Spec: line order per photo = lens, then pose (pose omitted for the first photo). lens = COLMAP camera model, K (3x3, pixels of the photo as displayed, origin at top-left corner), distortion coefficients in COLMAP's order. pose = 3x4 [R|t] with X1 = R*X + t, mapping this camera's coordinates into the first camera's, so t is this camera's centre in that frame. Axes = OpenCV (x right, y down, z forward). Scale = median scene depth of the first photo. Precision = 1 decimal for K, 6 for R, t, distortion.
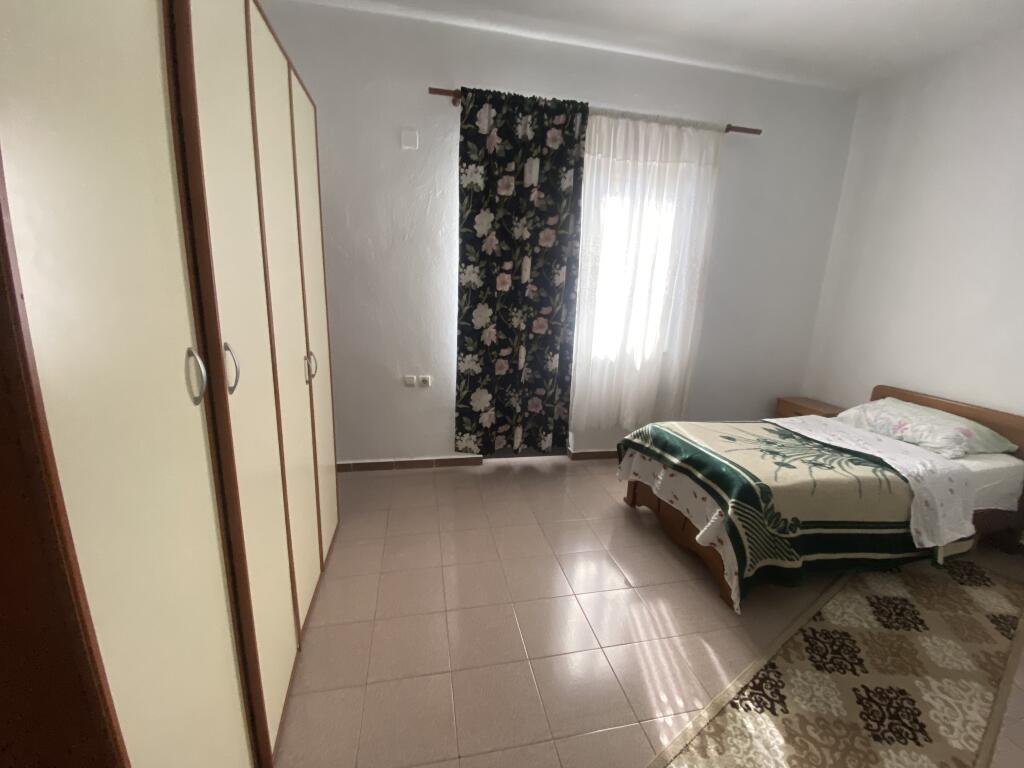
lens RADIAL K [[405.5, 0, 506.2], [0, 405.5, 387.2], [0, 0, 1]] dist [0.019581, -0.019867]
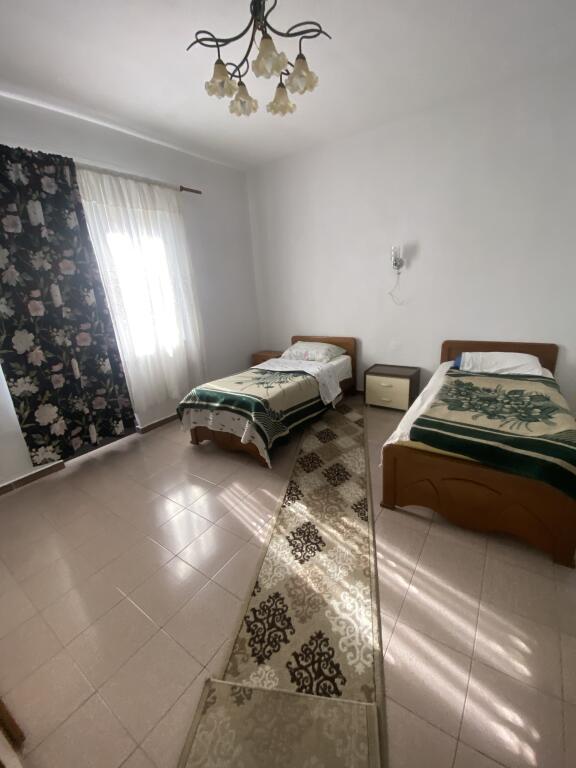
lens RADIAL K [[304.1, 0, 288.0], [0, 304.1, 384.0], [0, 0, 1]] dist [0.019581, -0.019867]
pose [[0.722092, -0.286141, 0.629846, -0.102485], [0.249871, 0.956864, 0.148240, -0.007979], [-0.645095, 0.050338, 0.762442, -0.100594]]
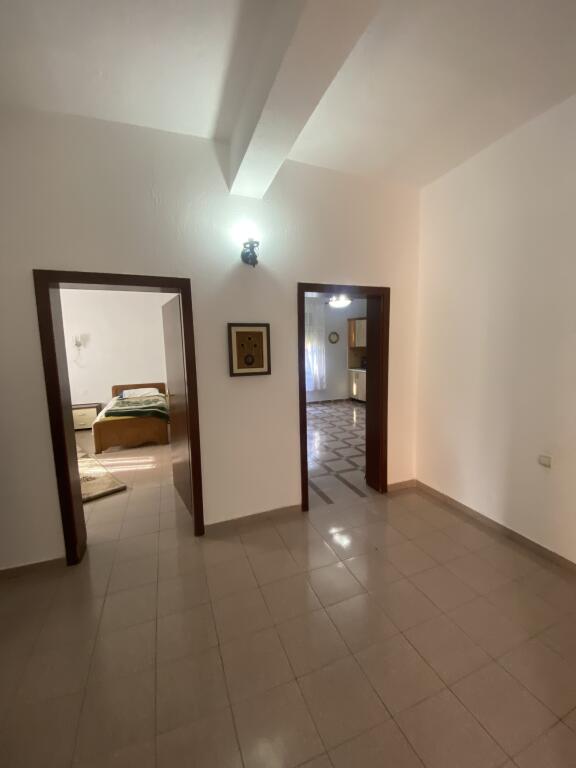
lens RADIAL K [[304.1, 0, 288.0], [0, 304.1, 384.0], [0, 0, 1]] dist [0.019581, -0.019867]
pose [[-0.182470, -0.136373, 0.973708, -1.409584], [0.246028, 0.952495, 0.179507, 0.073769], [-0.951932, 0.272314, -0.140251, -0.552496]]
